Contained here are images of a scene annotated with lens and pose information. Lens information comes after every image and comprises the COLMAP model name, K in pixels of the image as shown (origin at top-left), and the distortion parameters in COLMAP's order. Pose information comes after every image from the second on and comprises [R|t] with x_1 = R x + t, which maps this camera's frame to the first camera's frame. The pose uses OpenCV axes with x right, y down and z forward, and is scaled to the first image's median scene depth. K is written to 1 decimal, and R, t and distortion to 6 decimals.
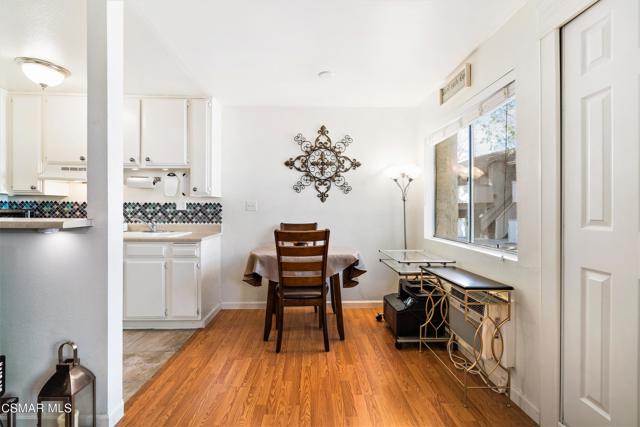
lens RADIAL K [[298.3, 0, 317.0], [0, 298.3, 212.5], [0, 0, 1]] dist [-0.005989, 0.001014]
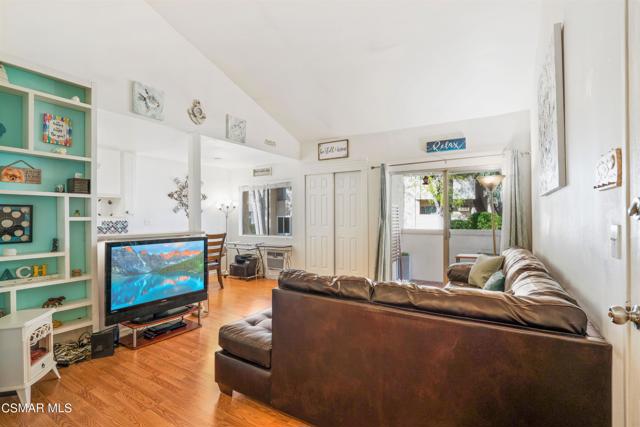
lens RADIAL K [[298.3, 0, 318.6], [0, 298.3, 214.6], [0, 0, 1]] dist [-0.005989, 0.001014]
pose [[0.537622, -0.002158, 0.843183, -1.043234], [0.009150, 0.999953, -0.003275, -0.047286], [-0.843136, 0.009476, 0.537616, -0.555309]]
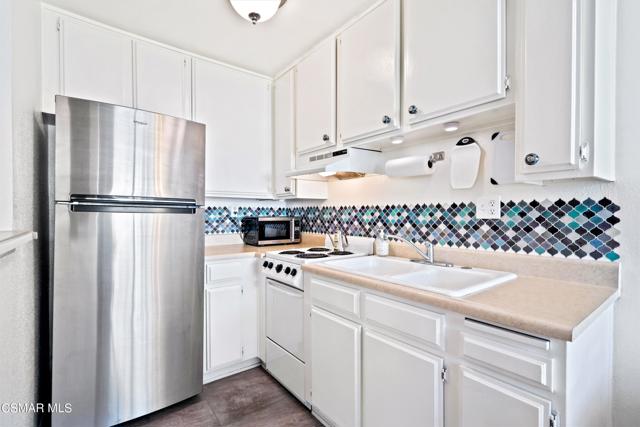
lens RADIAL K [[298.3, 0, 317.8], [0, 298.3, 216.3], [0, 0, 1]] dist [-0.005989, 0.001014]
pose [[0.591050, -0.001050, -0.806634, -0.253179], [-0.002306, 0.999993, -0.002991, -0.010217], [0.806632, 0.003628, 0.591043, 0.546242]]
